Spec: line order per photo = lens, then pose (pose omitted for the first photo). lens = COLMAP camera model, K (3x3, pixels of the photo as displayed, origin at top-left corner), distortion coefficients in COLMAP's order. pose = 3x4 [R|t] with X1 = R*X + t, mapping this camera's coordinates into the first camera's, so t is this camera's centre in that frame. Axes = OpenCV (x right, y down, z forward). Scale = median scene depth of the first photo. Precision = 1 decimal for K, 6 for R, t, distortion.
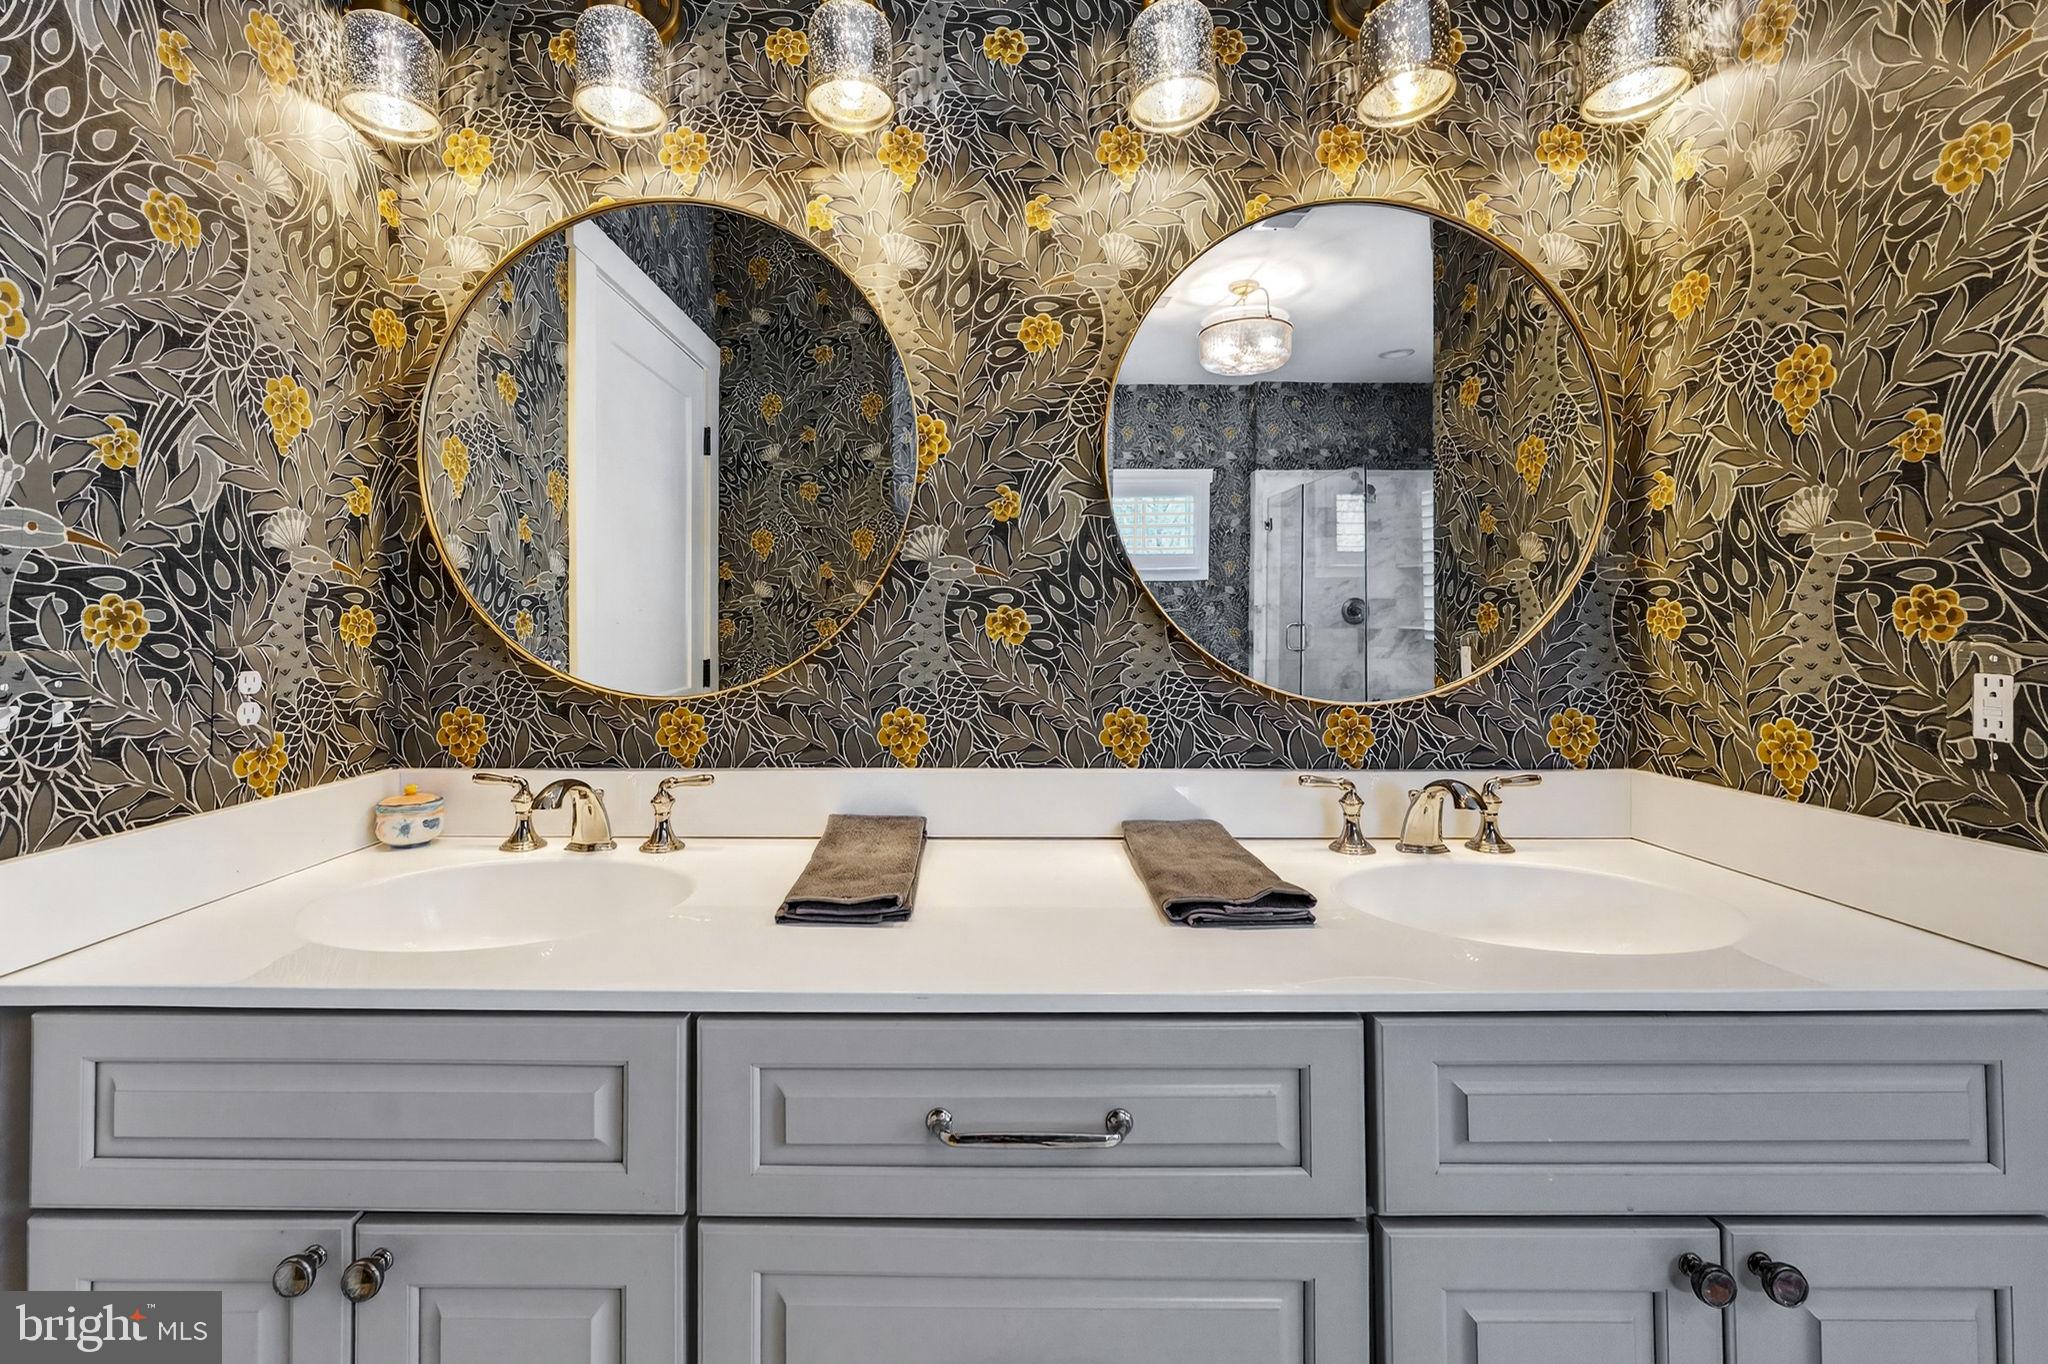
lens RADIAL K [[831.1, 0, 972.5], [0, 831.1, 615.6], [0, 0, 1]] dist [0.001430, 0.000526]
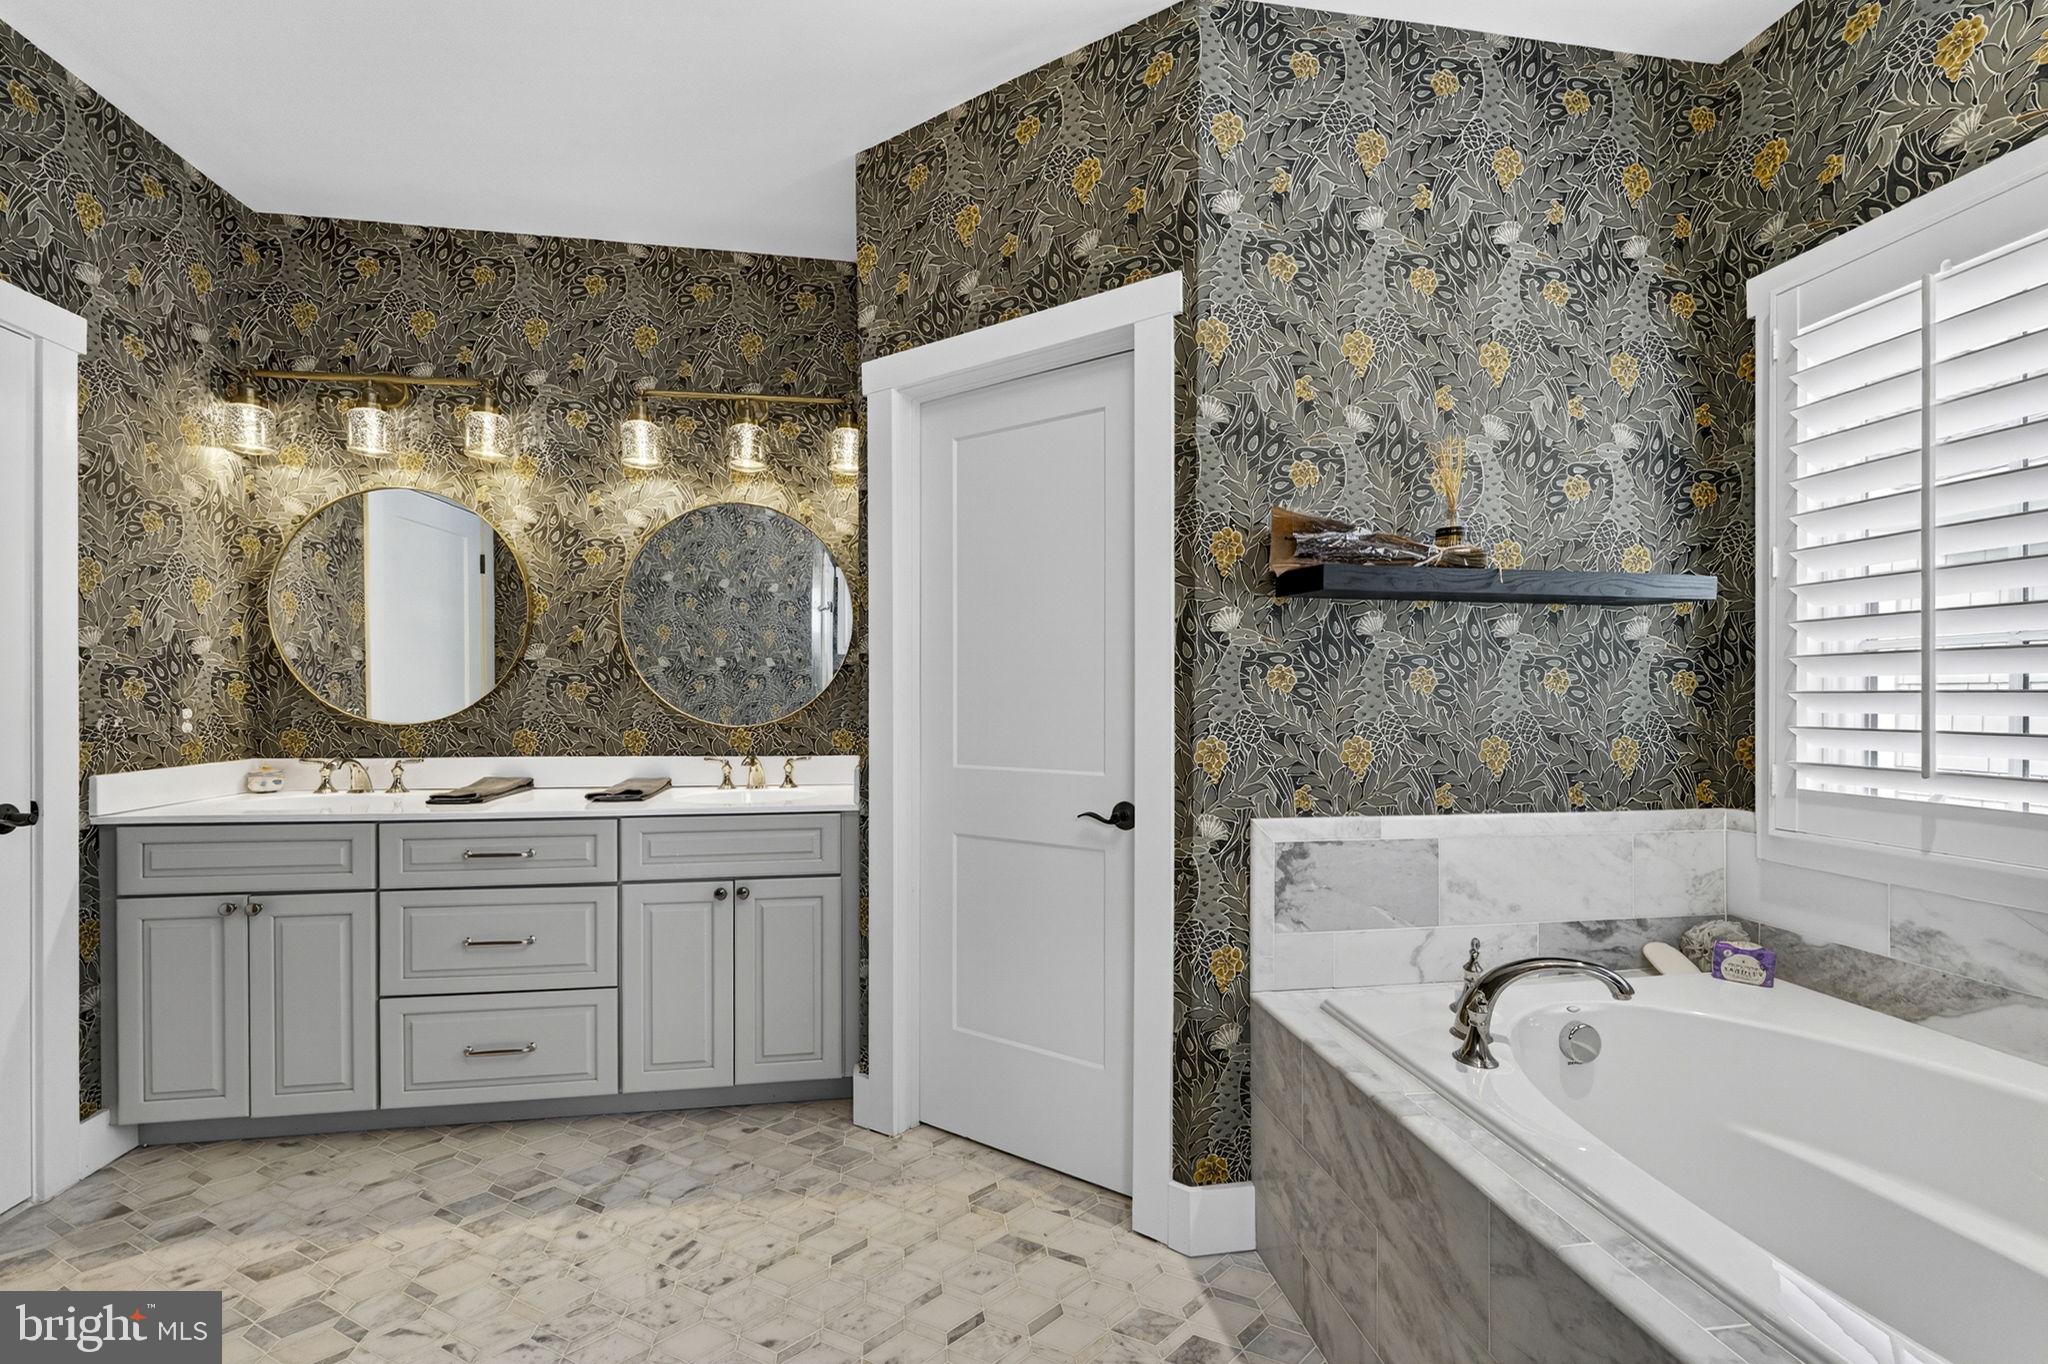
lens RADIAL K [[831.1, 0, 1032.6], [0, 831.1, 697.3], [0, 0, 1]] dist [0.001430, 0.000526]
pose [[0.987359, 0.005267, 0.158414, 0.873503], [-0.009371, 0.999639, 0.025170, -0.036710], [-0.158224, -0.026337, 0.987052, -1.333036]]
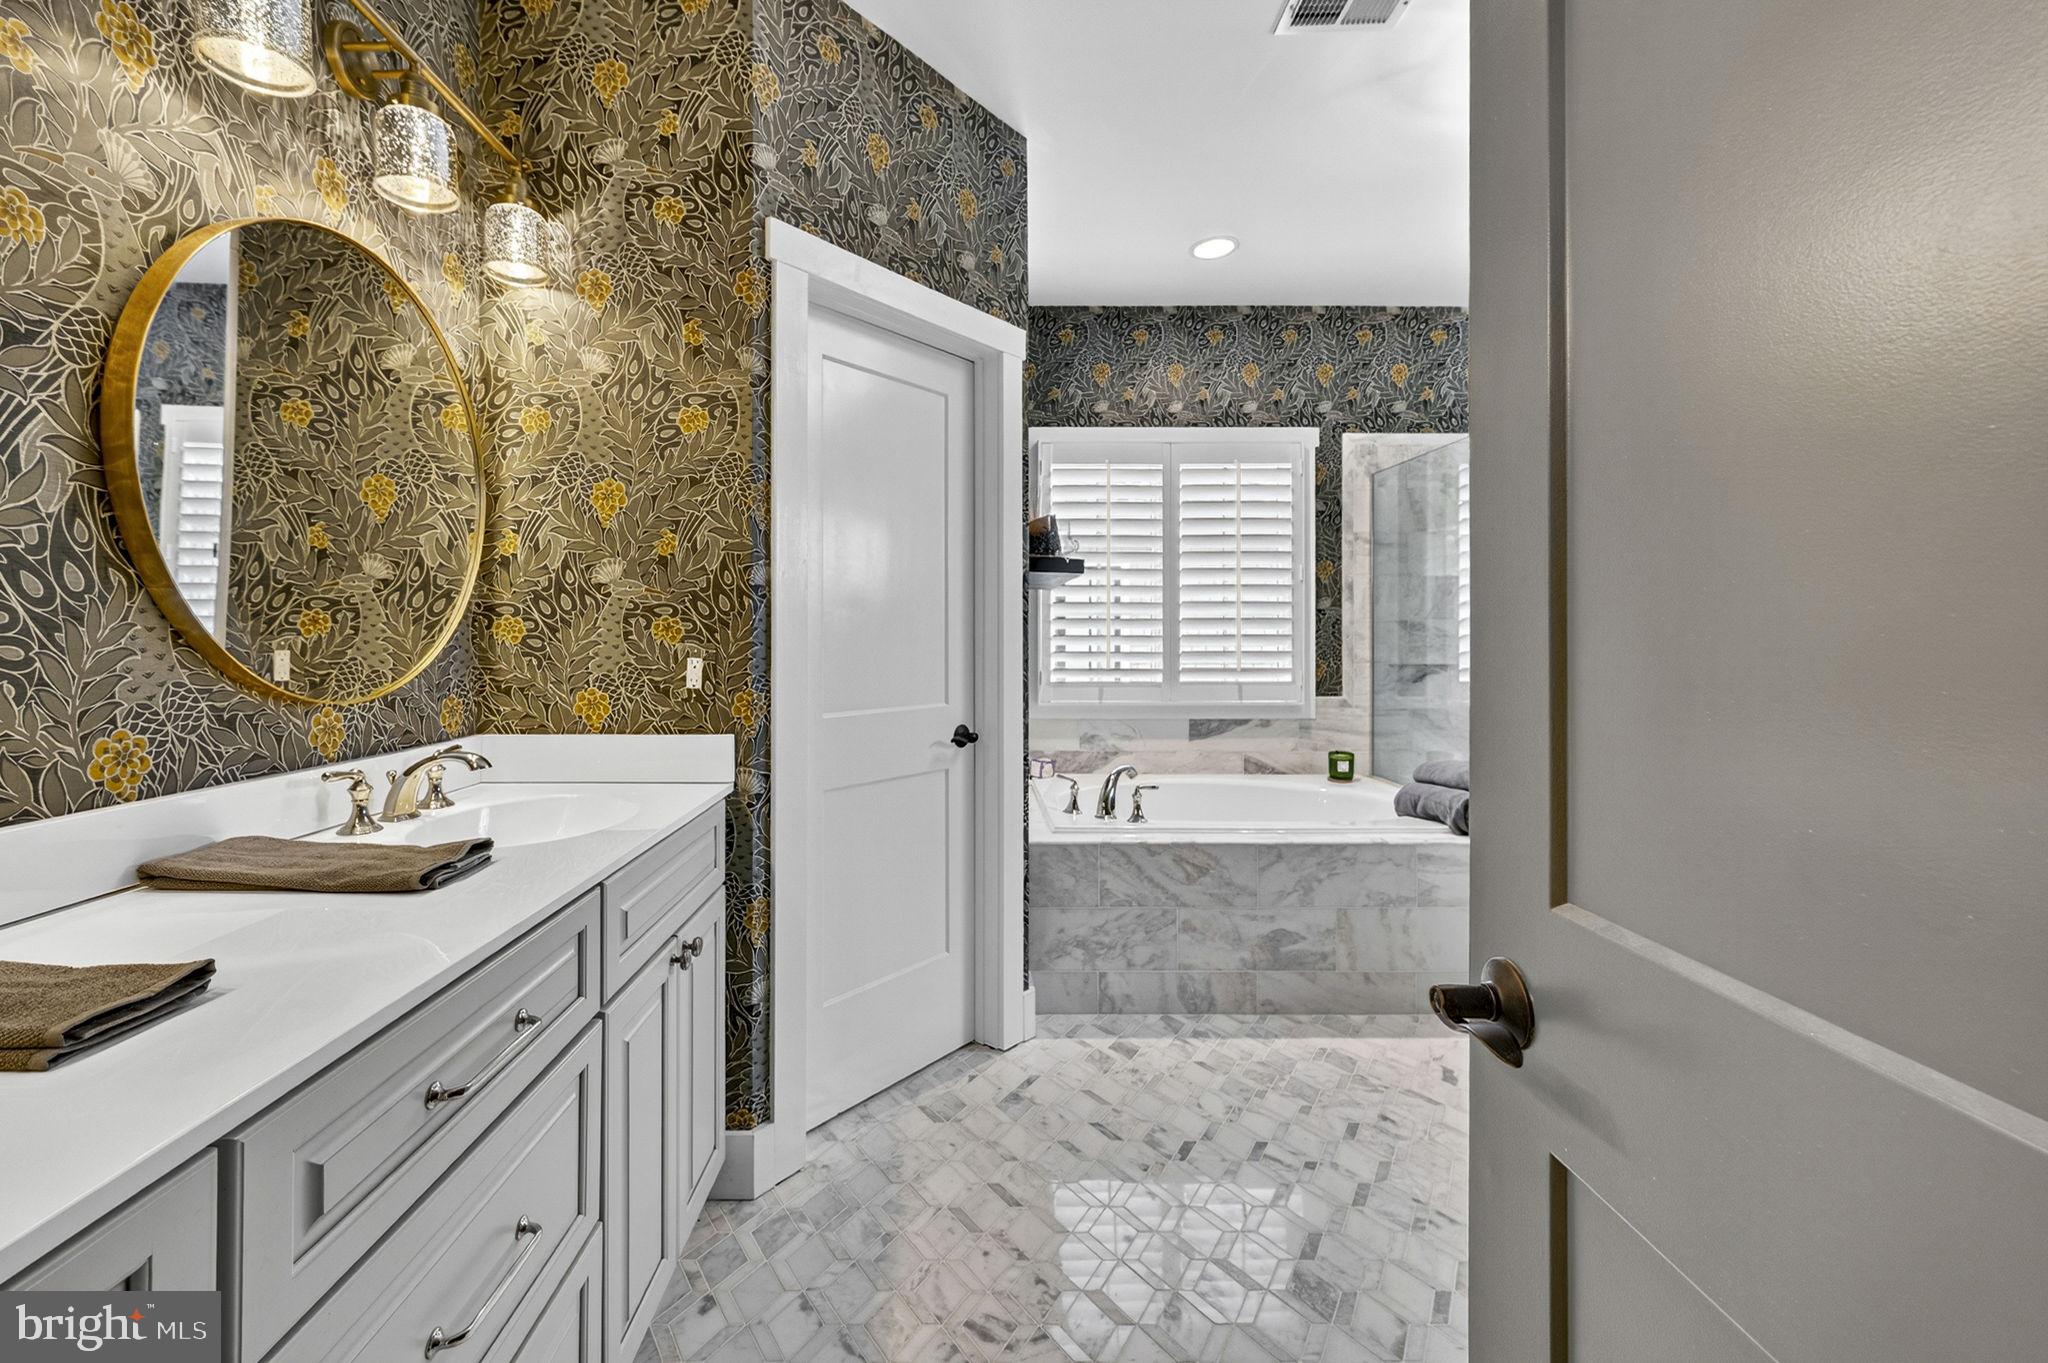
lens RADIAL K [[831.1, 0, 964.0], [0, 831.1, 635.5], [0, 0, 1]] dist [0.001430, 0.000526]
pose [[0.002301, 0.006866, 0.999974, -0.627791], [-0.023248, 0.999707, -0.006811, 0.005652], [-0.999727, -0.023232, 0.002460, 0.180014]]
